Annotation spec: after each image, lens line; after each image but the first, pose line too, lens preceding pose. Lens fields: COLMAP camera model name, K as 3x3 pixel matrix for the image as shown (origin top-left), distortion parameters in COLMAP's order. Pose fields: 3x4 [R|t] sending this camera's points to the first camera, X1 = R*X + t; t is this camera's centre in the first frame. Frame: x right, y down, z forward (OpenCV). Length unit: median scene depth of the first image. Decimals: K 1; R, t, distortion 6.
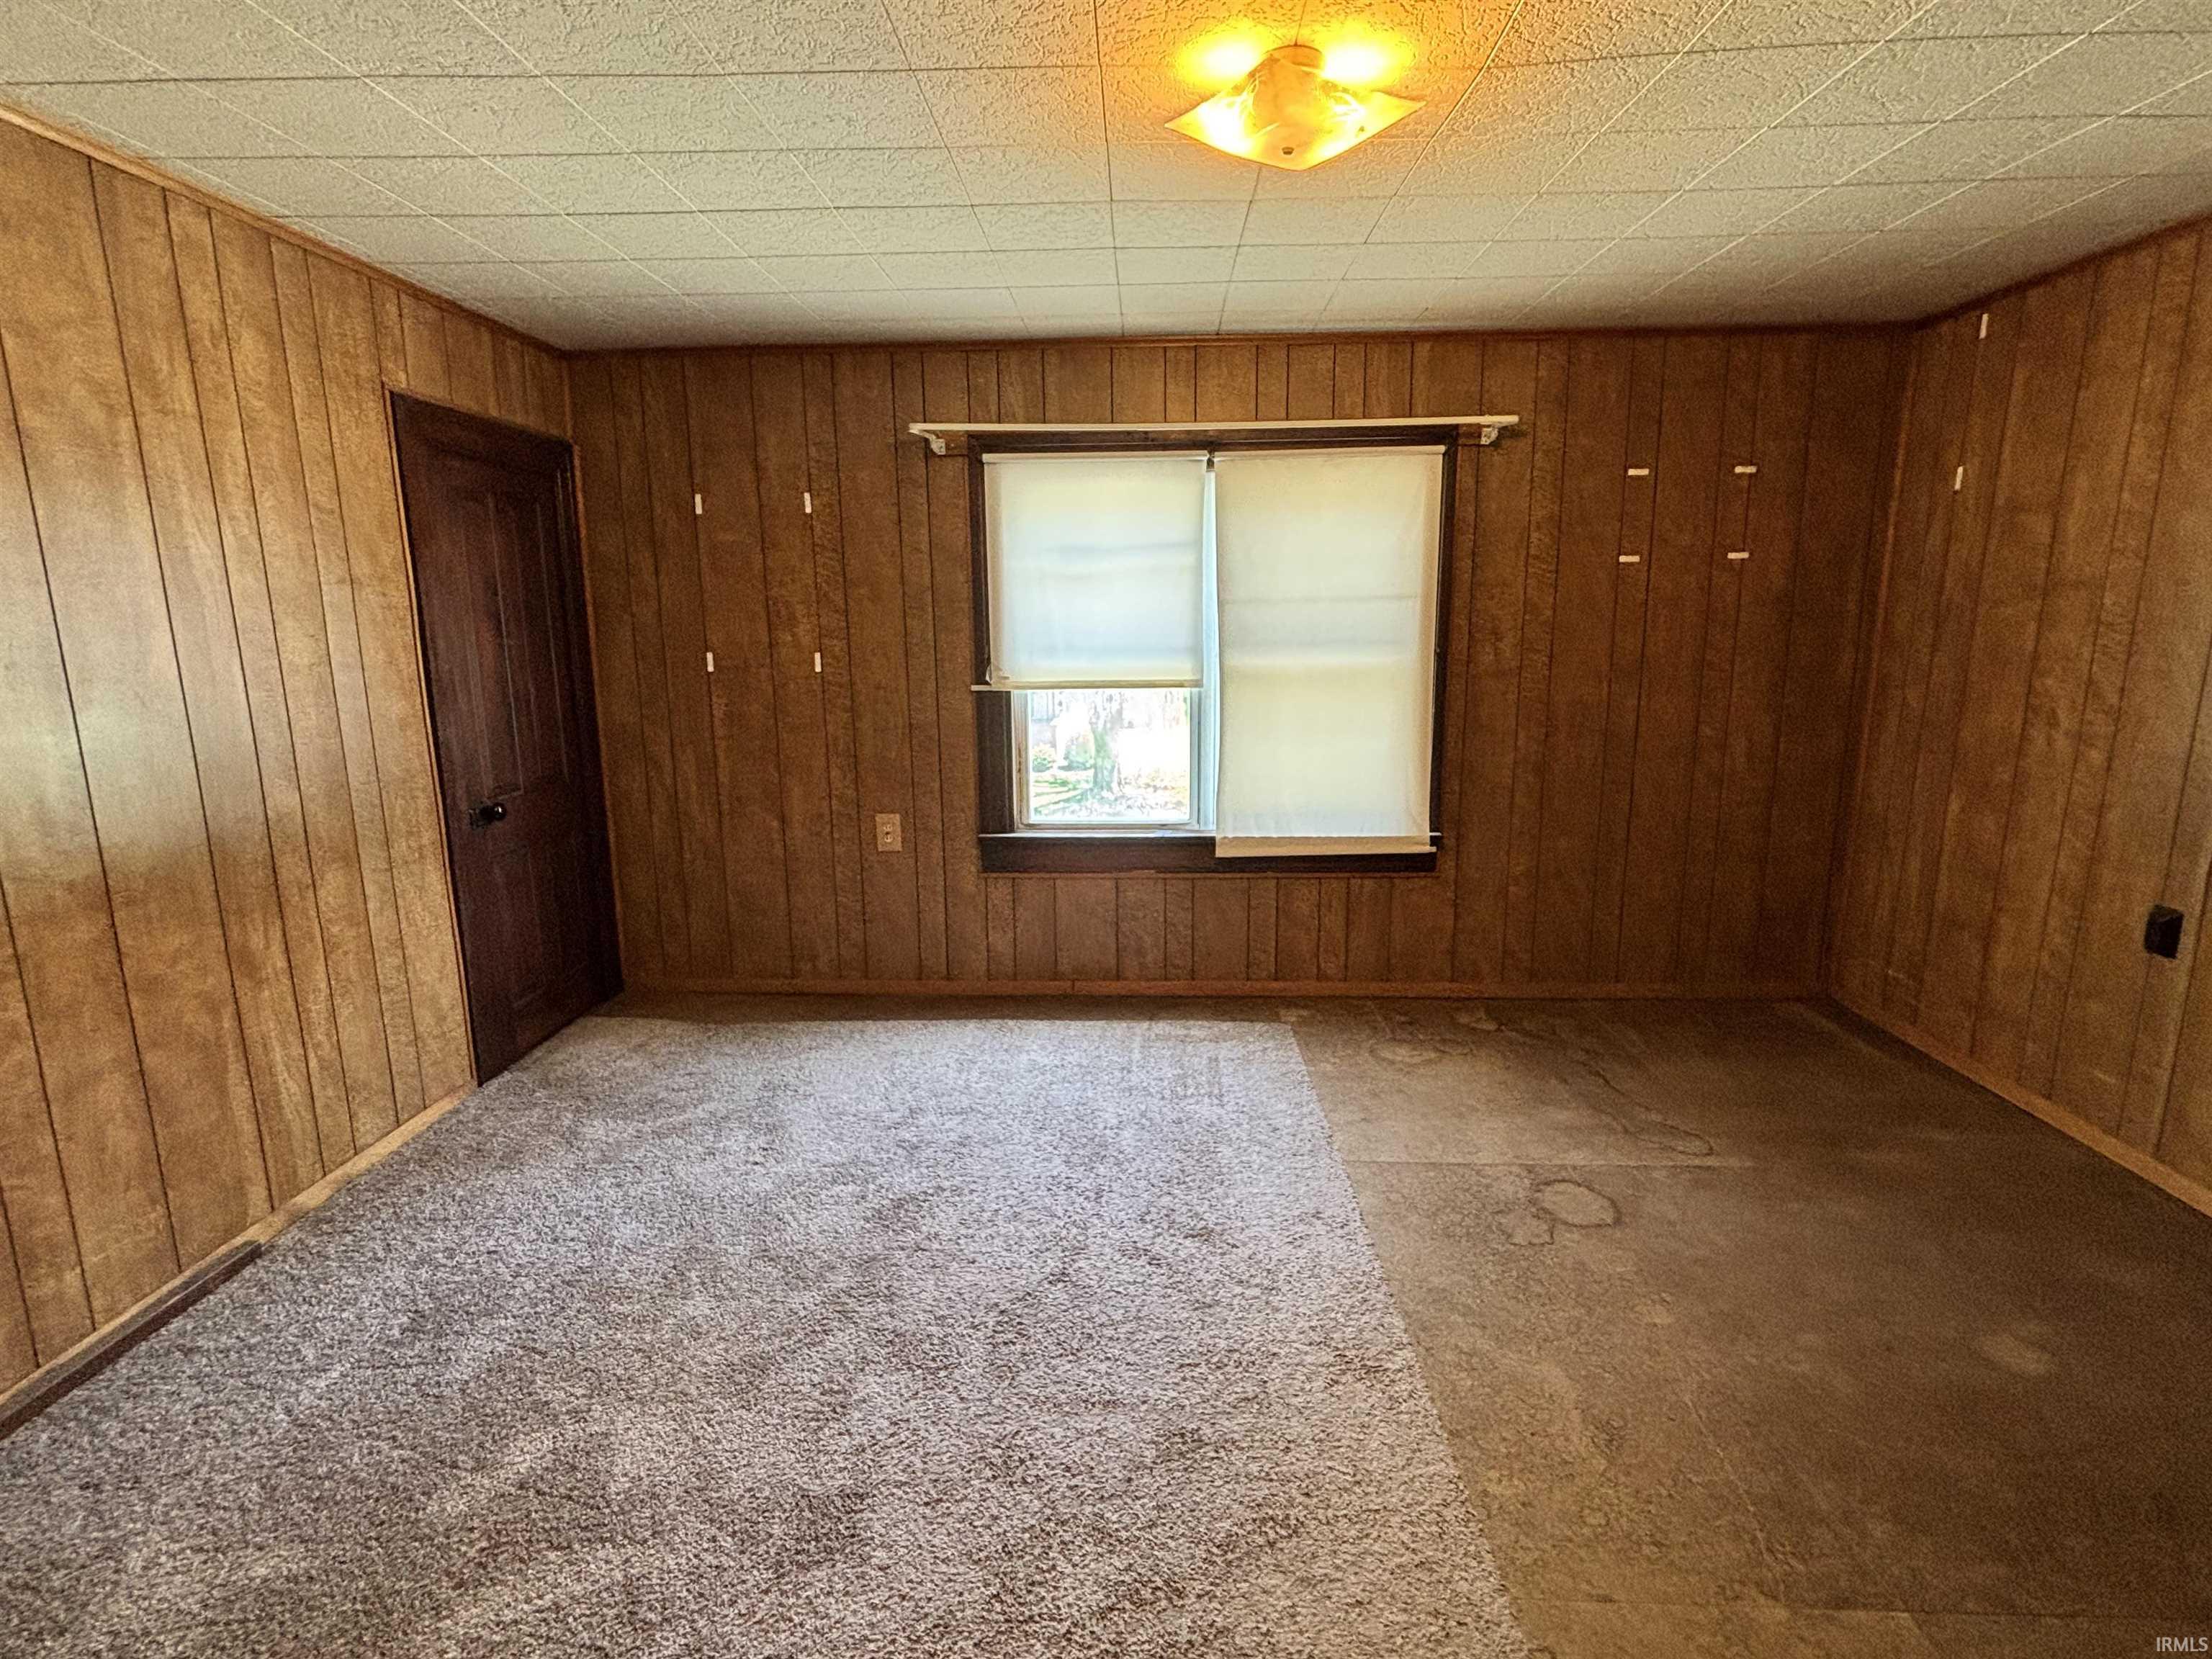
lens RADIAL K [[1064.3, 0, 1118.5], [0, 1064.3, 831.1], [0, 0, 1]] dist [0.002823, -0.002151]
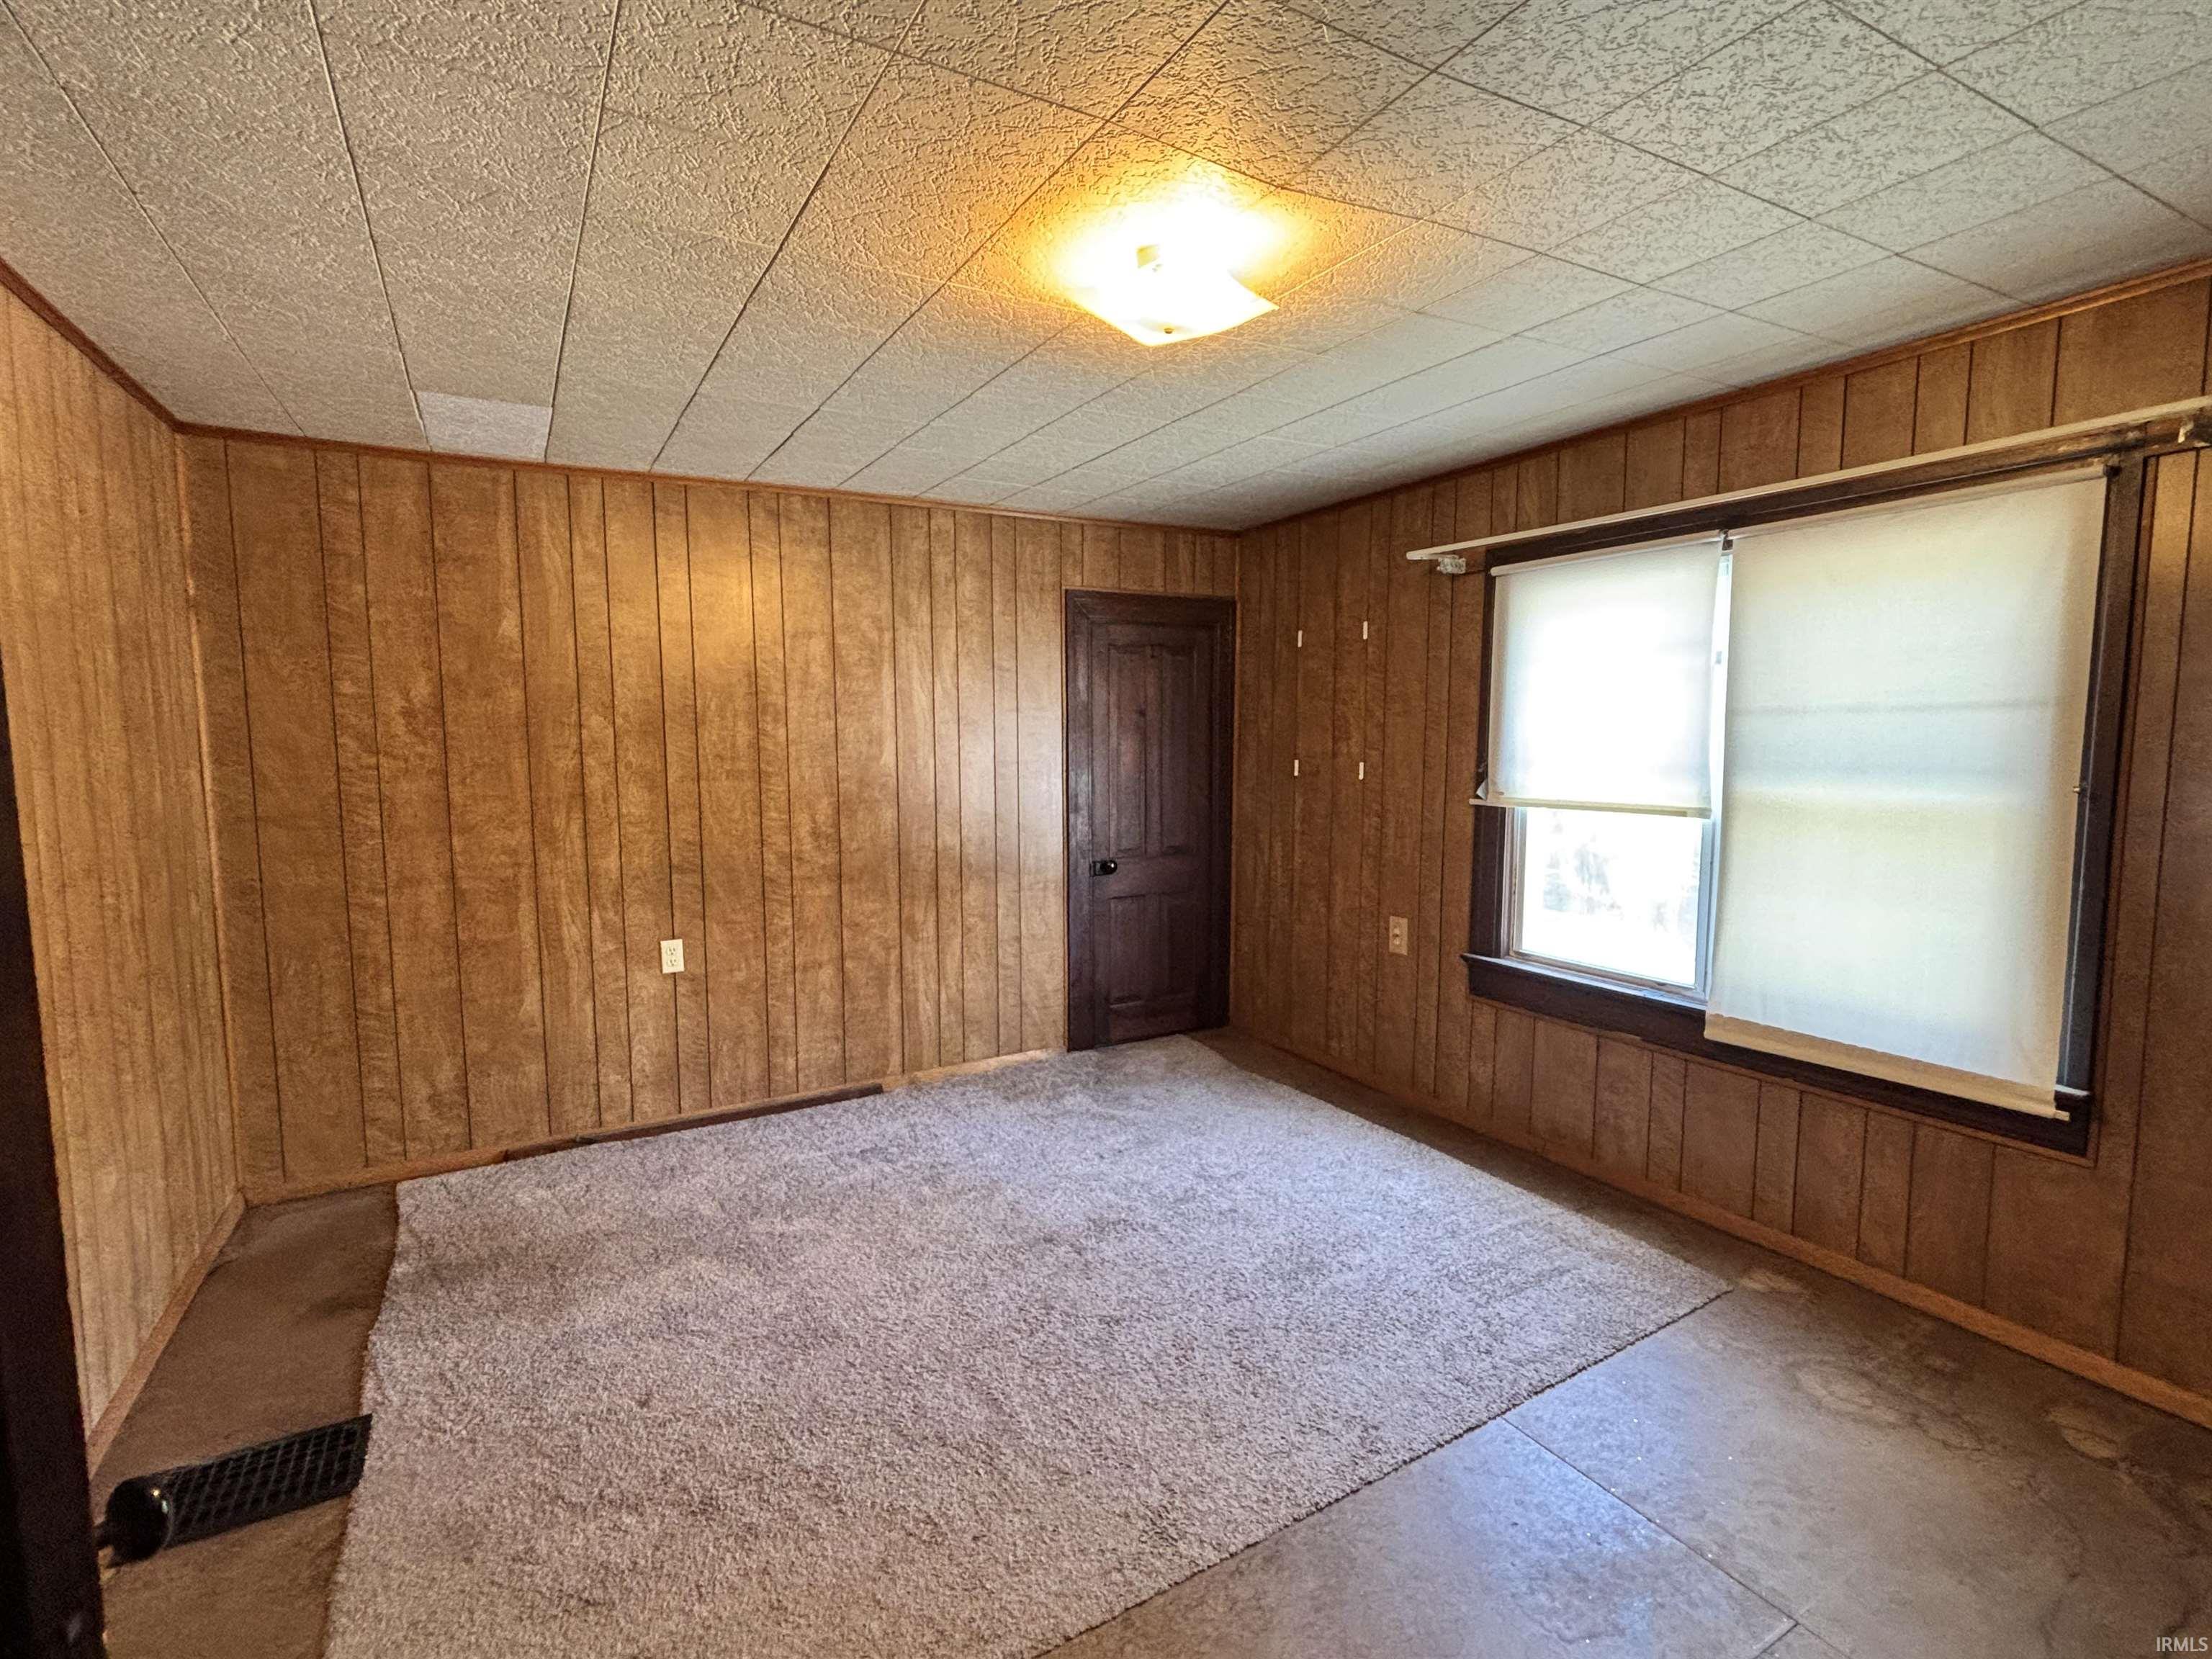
lens RADIAL K [[1064.3, 0, 1112.3], [0, 1064.3, 829.5], [0, 0, 1]] dist [0.002823, -0.002151]
pose [[0.510782, 0.082453, -0.855747, 0.564684], [-0.162538, 0.986700, -0.001945, -0.057695], [0.844206, 0.140085, 0.517390, 0.233773]]
